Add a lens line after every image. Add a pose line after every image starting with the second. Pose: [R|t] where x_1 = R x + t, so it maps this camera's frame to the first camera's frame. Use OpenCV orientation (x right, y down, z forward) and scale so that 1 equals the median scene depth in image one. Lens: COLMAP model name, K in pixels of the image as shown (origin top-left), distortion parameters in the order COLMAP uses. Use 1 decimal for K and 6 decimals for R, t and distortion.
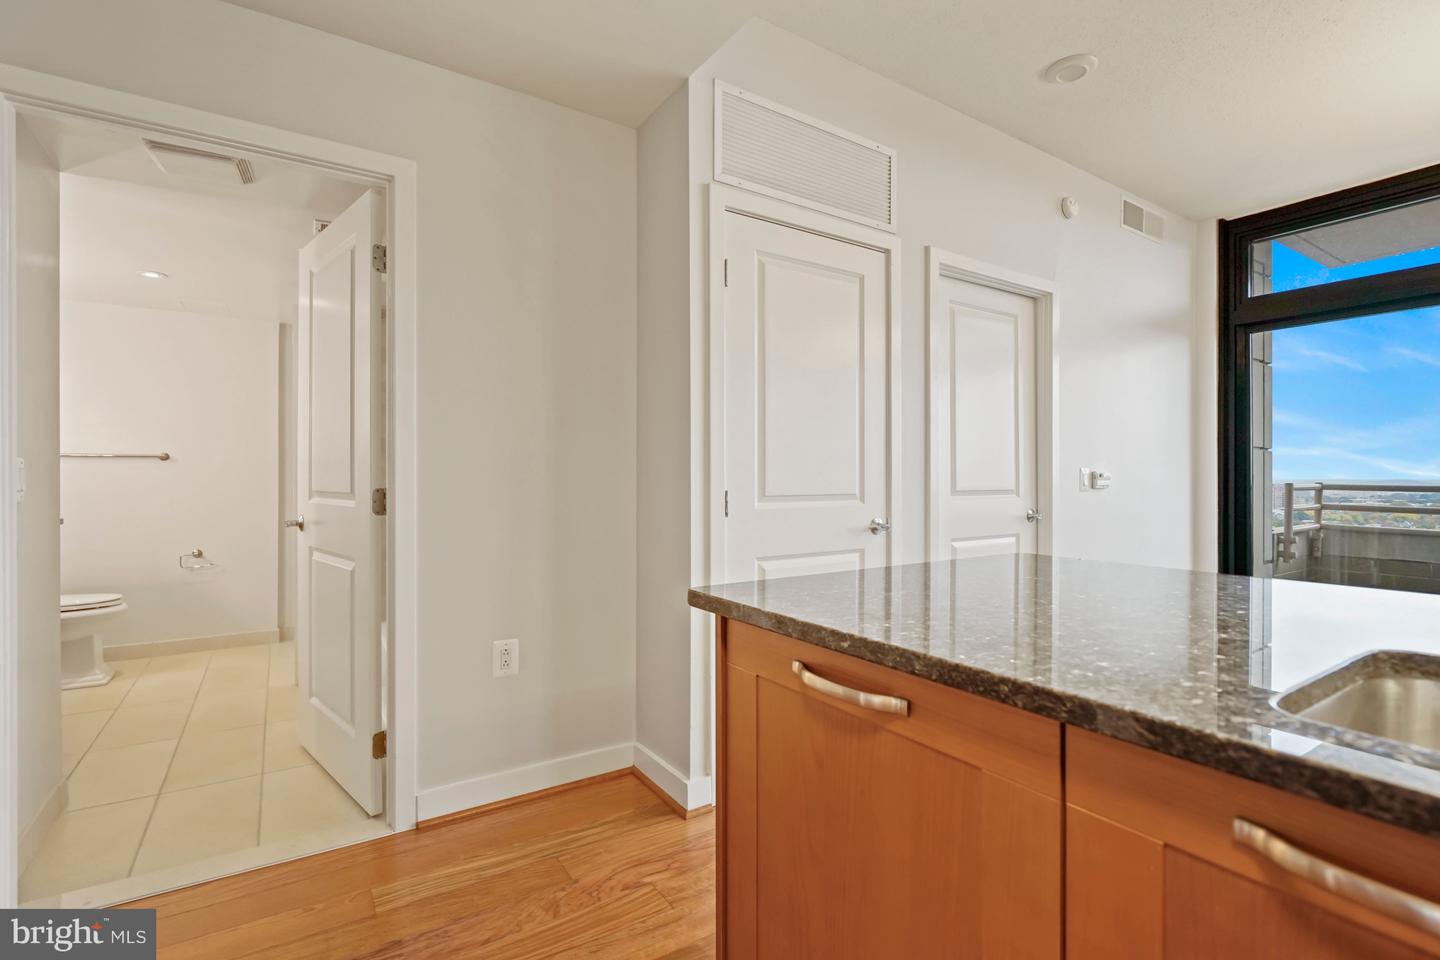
lens RADIAL K [[665.2, 0, 710.2], [0, 665.2, 478.4], [0, 0, 1]] dist [-0.003805, 0.000508]
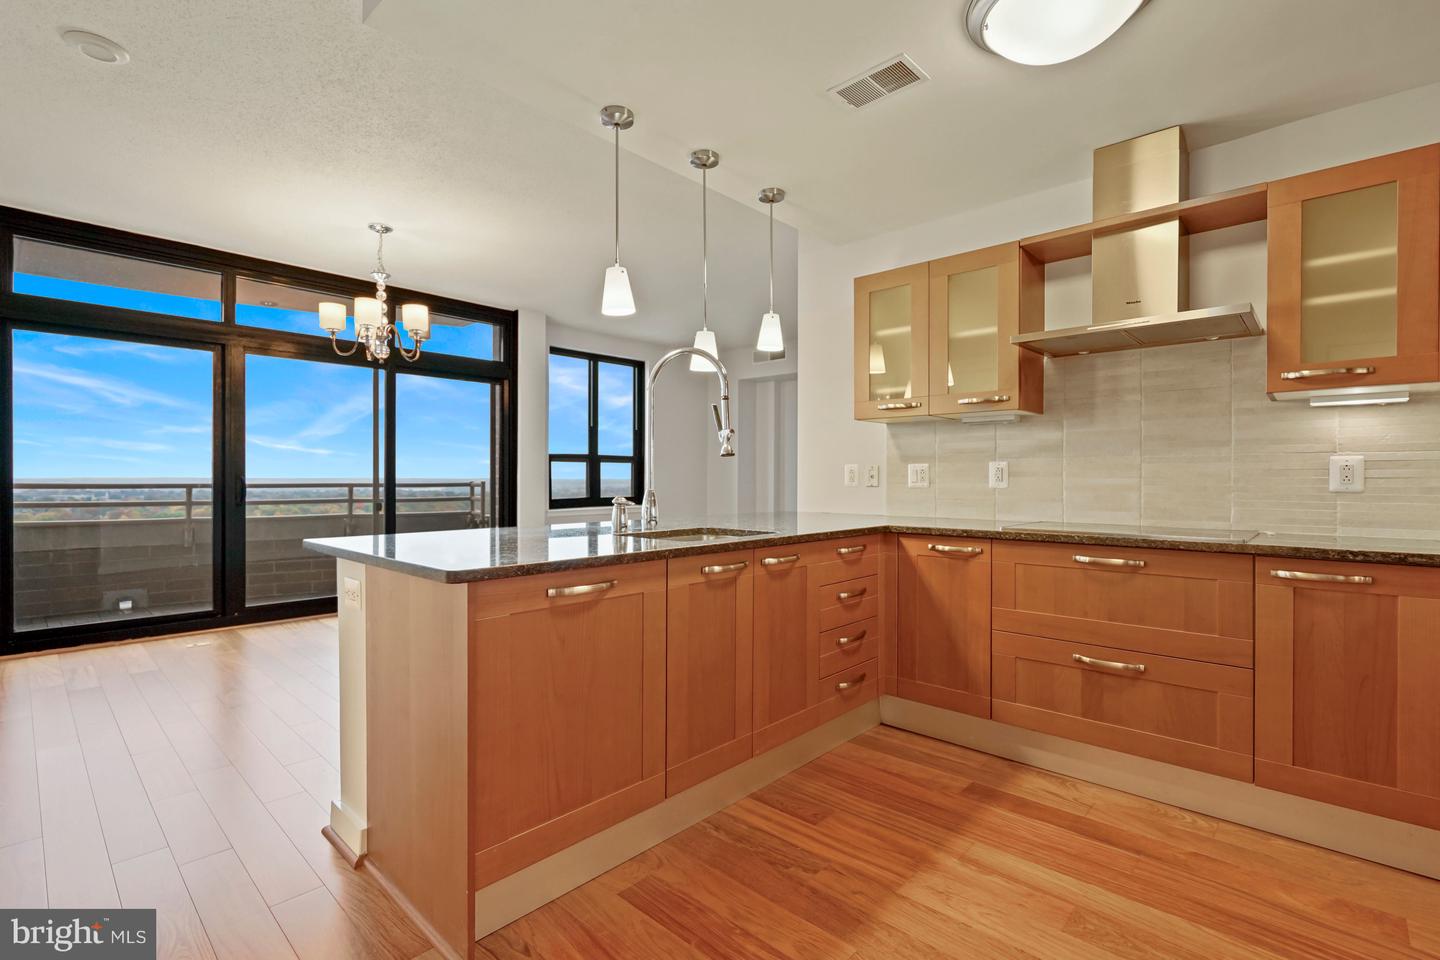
lens RADIAL K [[659.8, 0, 712.4], [0, 659.8, 478.8], [0, 0, 1]] dist [-0.002404, 0.000687]
pose [[-0.243569, -0.002376, 0.969881, -0.662426], [-0.000471, 0.999997, 0.002331, -0.001888], [-0.969884, 0.000111, -0.243569, 0.424279]]
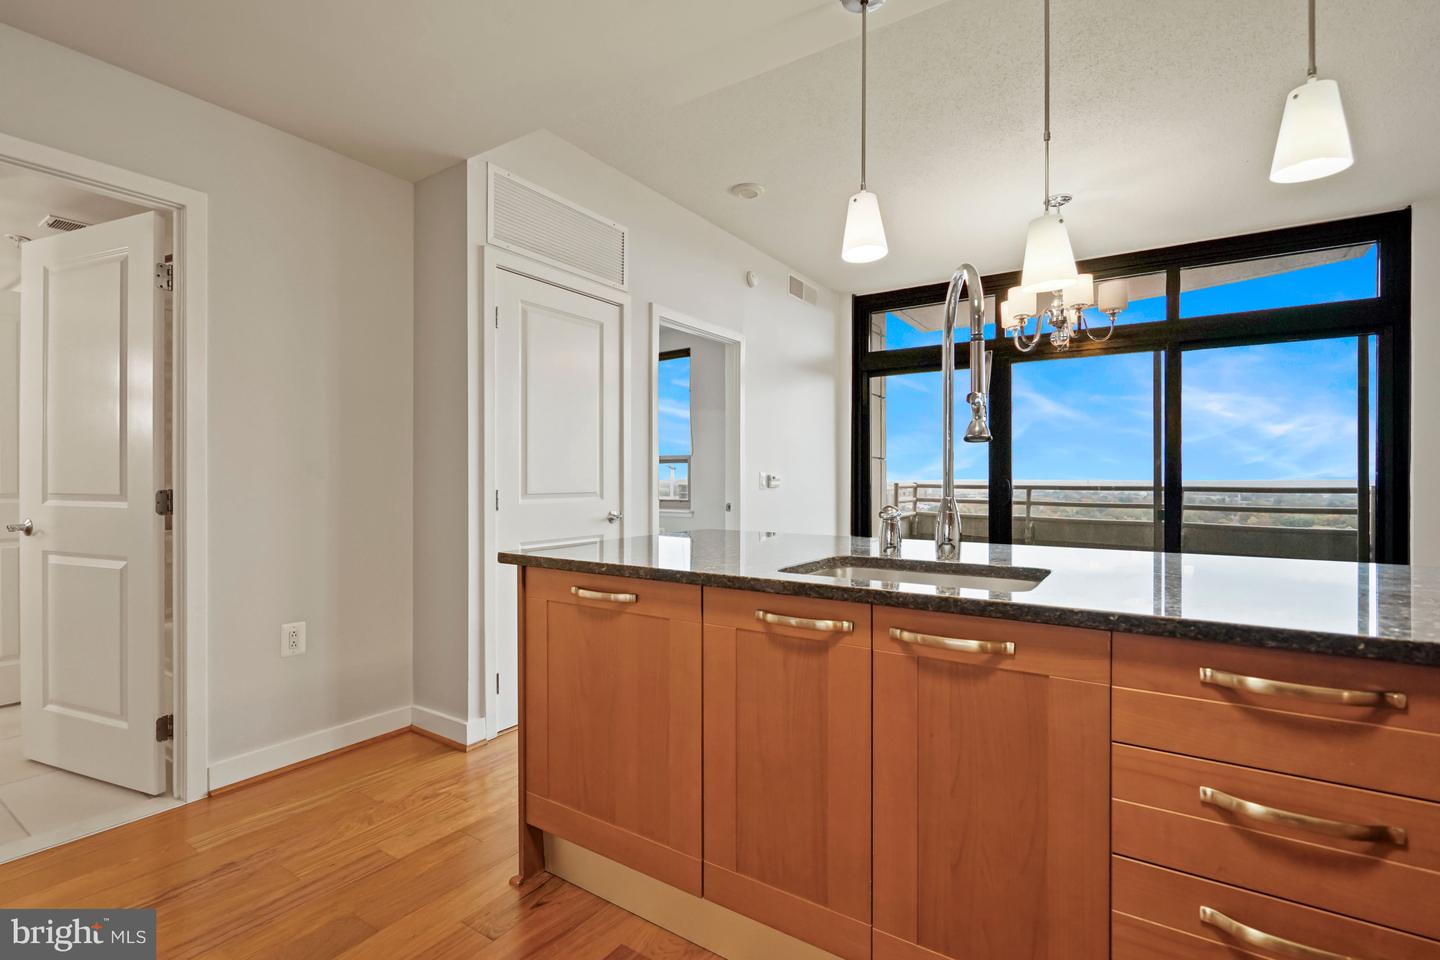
lens RADIAL K [[666.4, 0, 713.2], [0, 666.4, 480.0], [0, 0, 1]] dist [-0.003964, 0.000210]
pose [[0.919695, -0.000495, 0.392633, -0.092091], [0.000162, 1.000000, 0.000881, -0.001761], [-0.392634, -0.000747, 0.919695, -0.311420]]
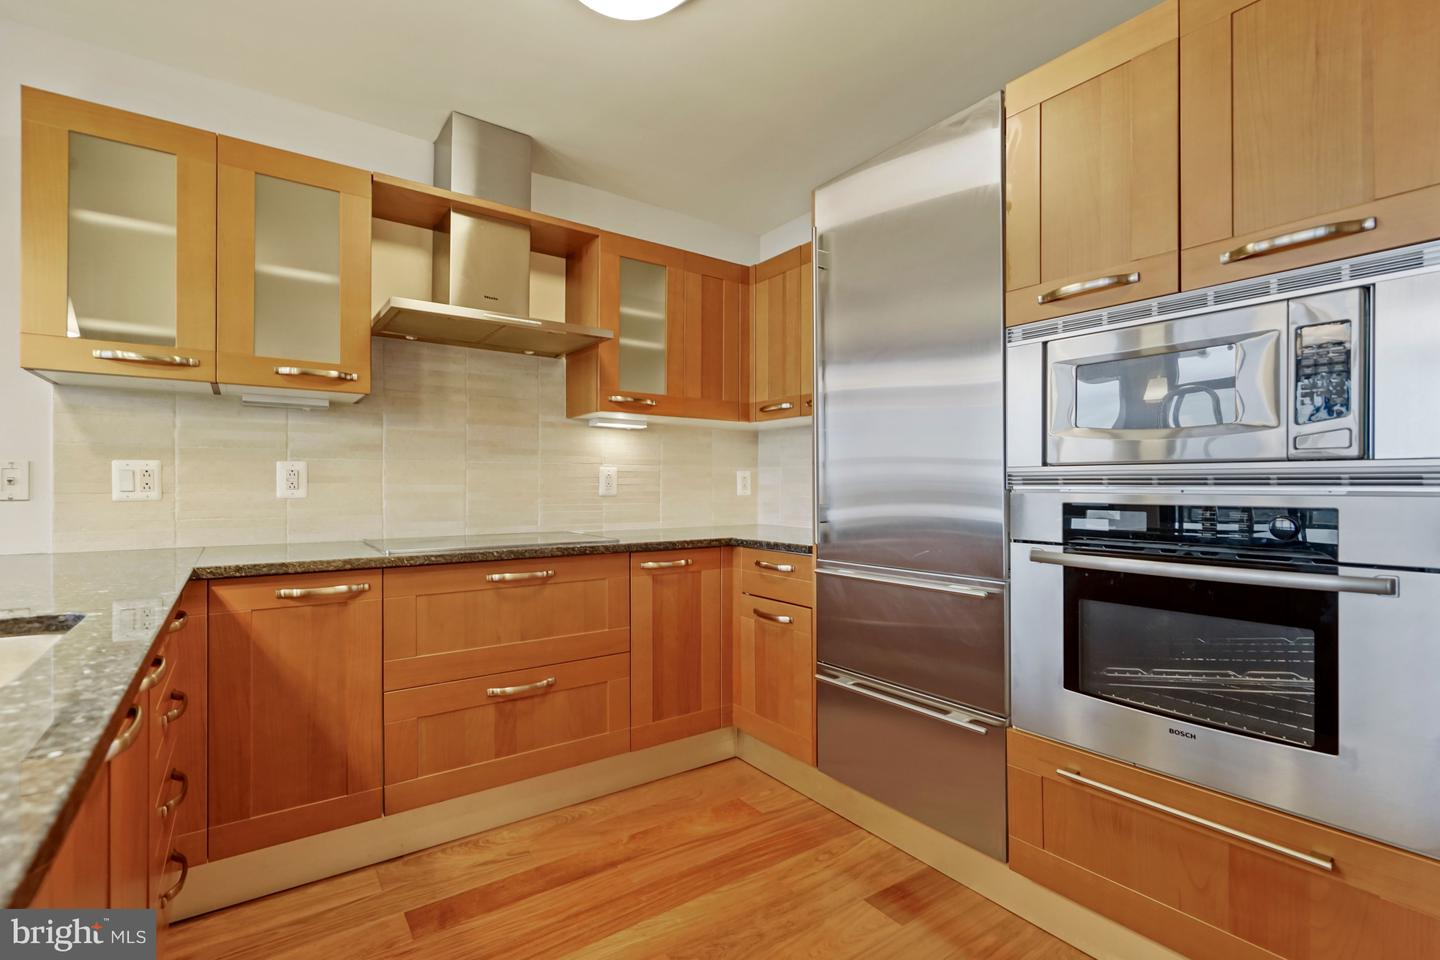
lens RADIAL K [[660.7, 0, 713.7], [0, 660.7, 484.9], [0, 0, 1]] dist [-0.002777, 0.000487]
pose [[-0.998986, -0.002109, -0.044969, -0.077272], [-0.002098, 0.999998, -0.000287, -0.001030], [0.044970, -0.000192, -0.998988, 0.524731]]
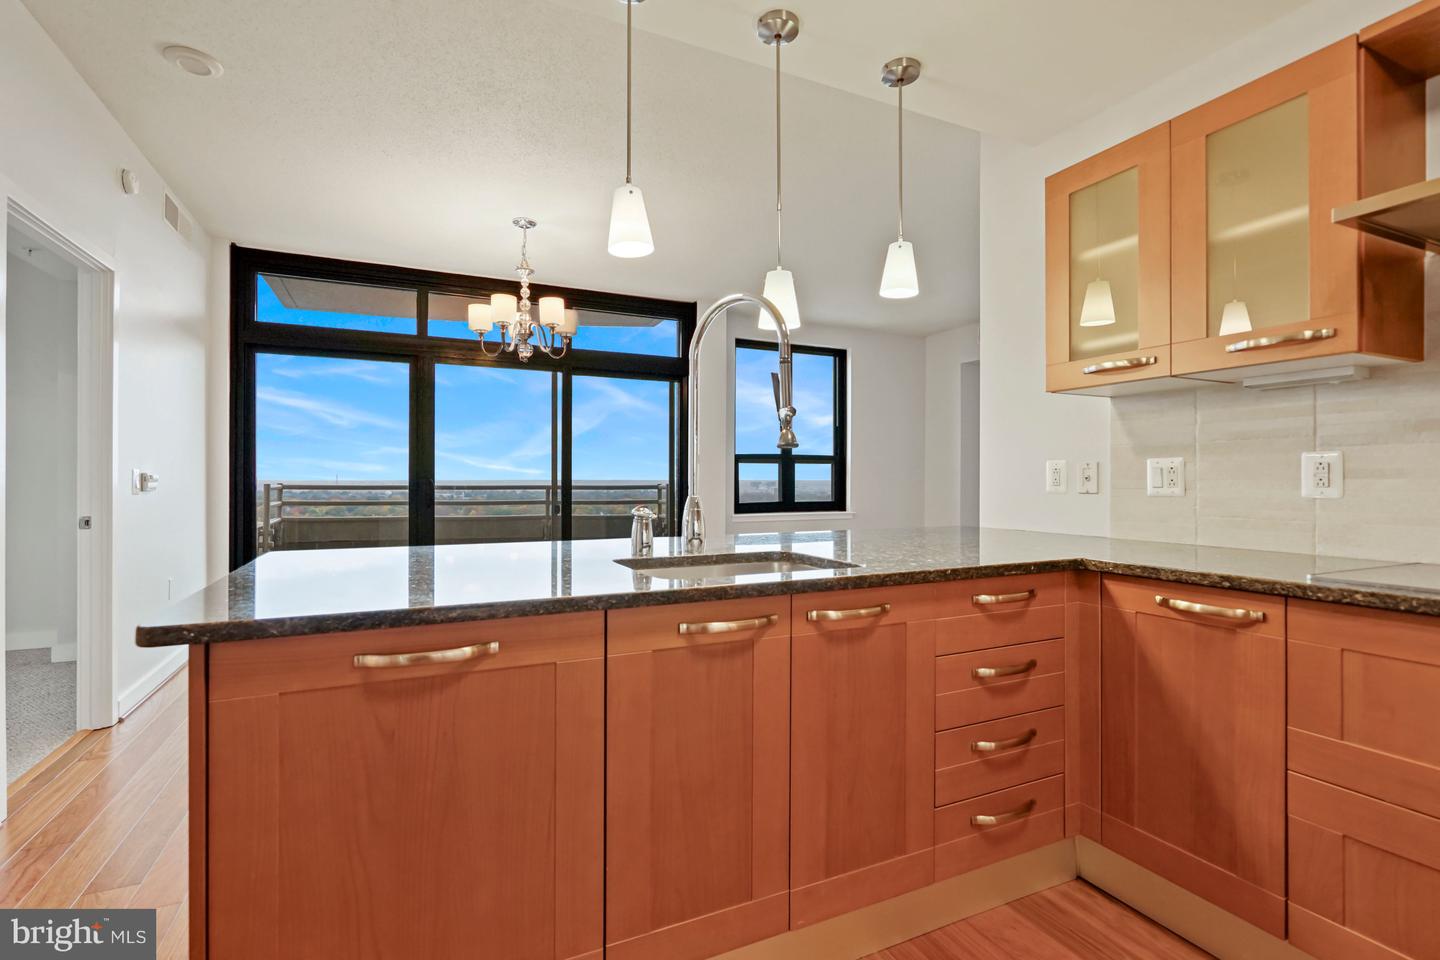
lens RADIAL K [[659.8, 0, 712.4], [0, 659.8, 478.8], [0, 0, 1]] dist [-0.002404, 0.000687]
pose [[0.135676, 0.000789, 0.990753, -0.352096], [0.000005, 1.000000, -0.000797, -0.002210], [-0.990753, 0.000113, 0.135676, 0.126598]]
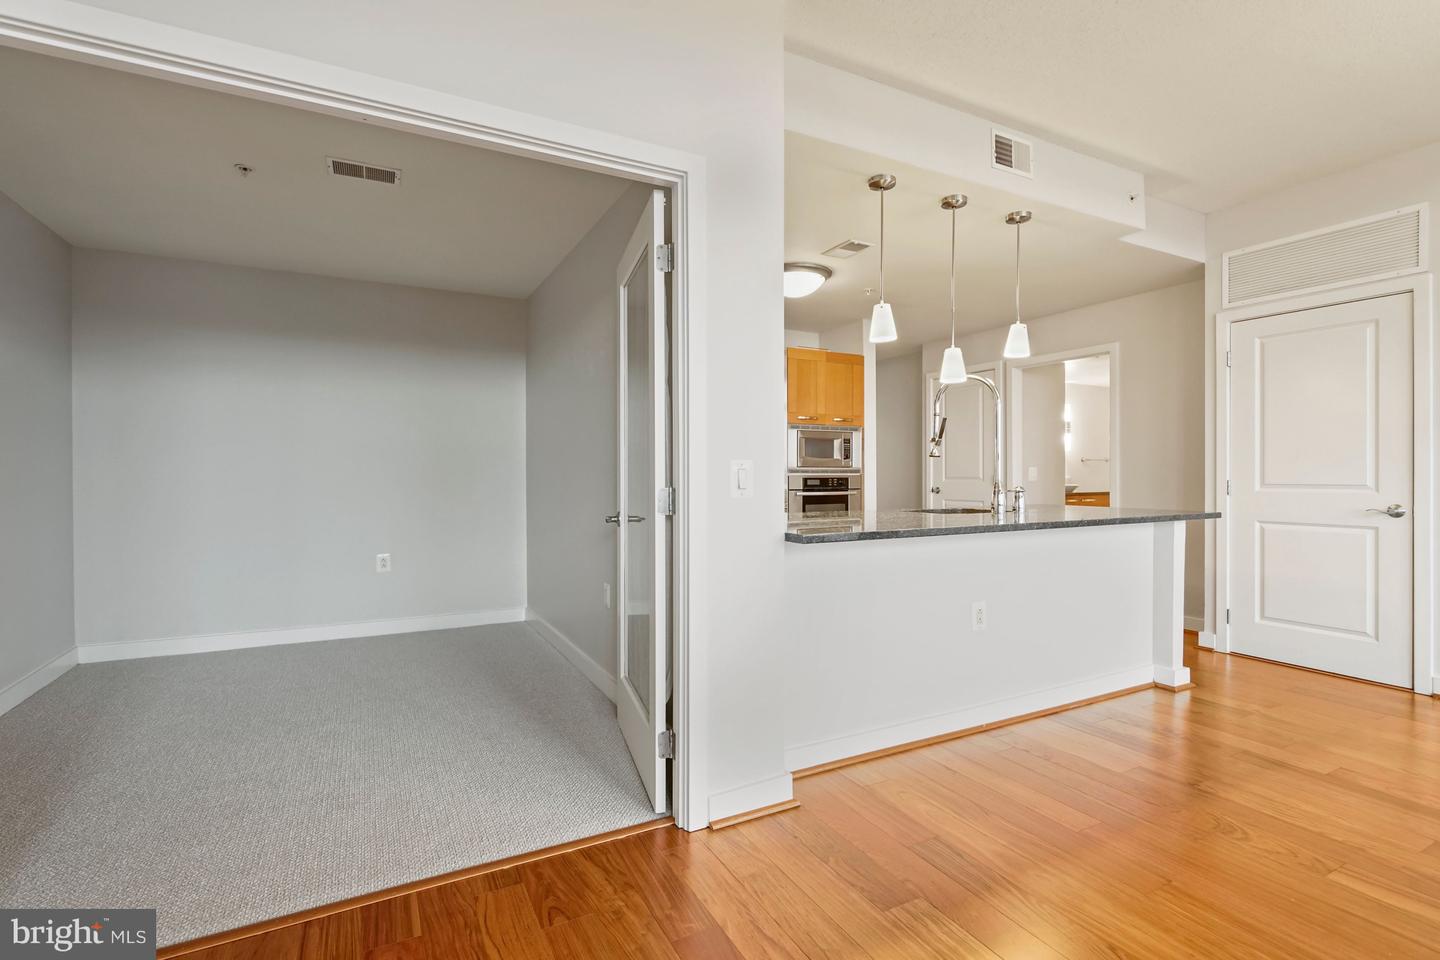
lens RADIAL K [[668.8, 0, 714.2], [0, 668.8, 474.8], [0, 0, 1]] dist [-0.000620, 0.000482]
pose [[-0.093336, 0.003043, -0.995630, 1.885160], [-0.000397, 0.999995, 0.003094, -0.001809], [0.995635, 0.000684, -0.093334, -0.204932]]
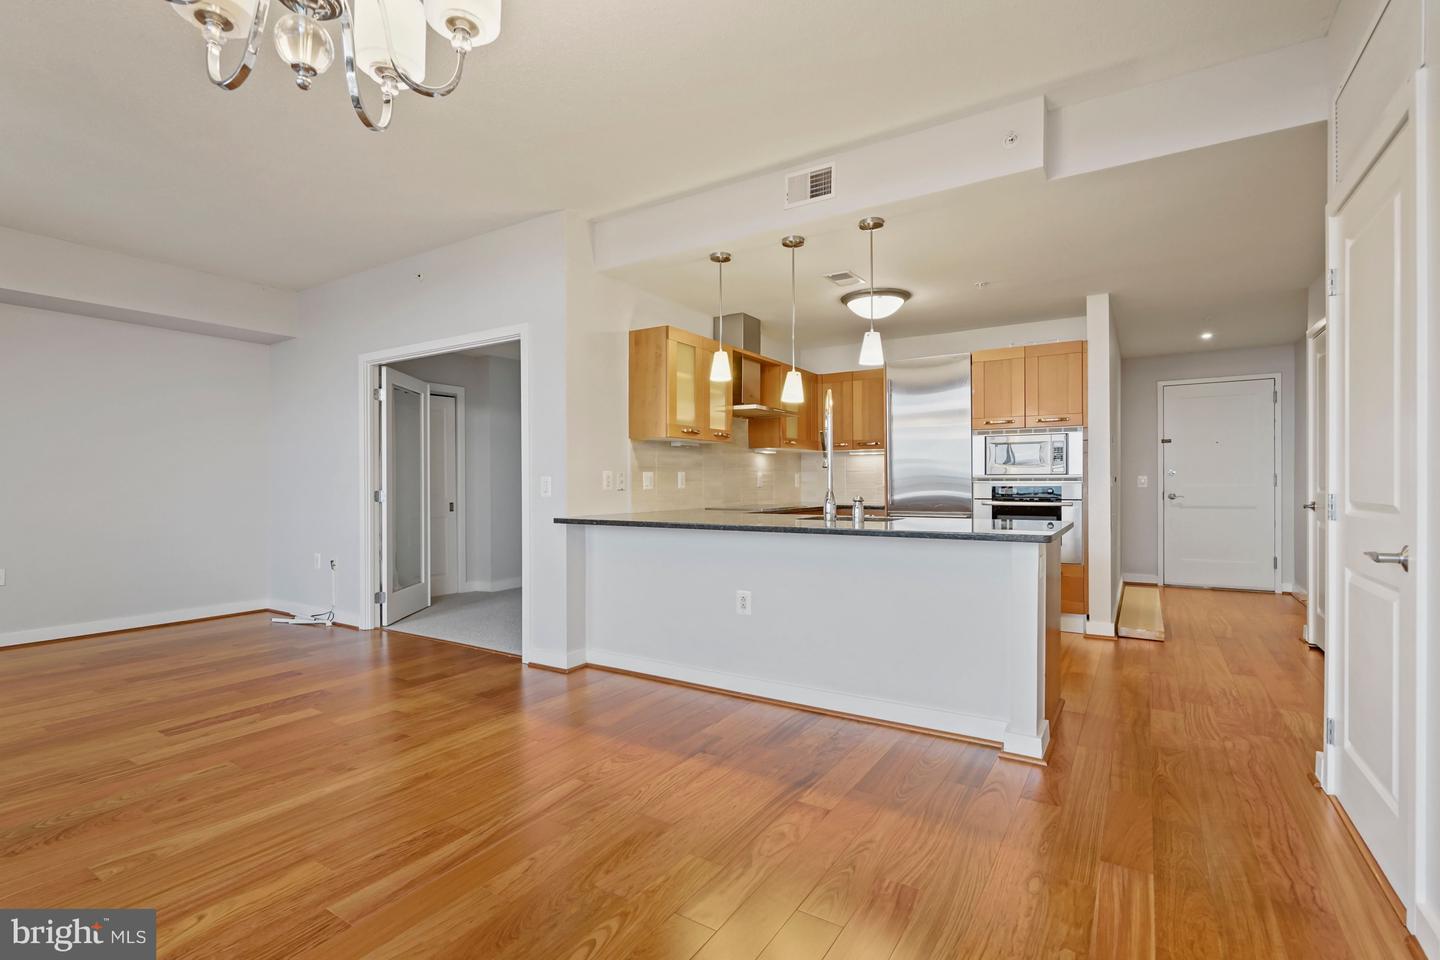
lens RADIAL K [[668.6, 0, 711.2], [0, 668.6, 485.9], [0, 0, 1]] dist [-0.002718, 0.000442]
pose [[-0.911752, 0.006946, -0.410683, 1.277952], [0.003886, 0.999958, 0.008284, -0.006949], [0.410724, 0.005957, -0.911740, 1.497583]]
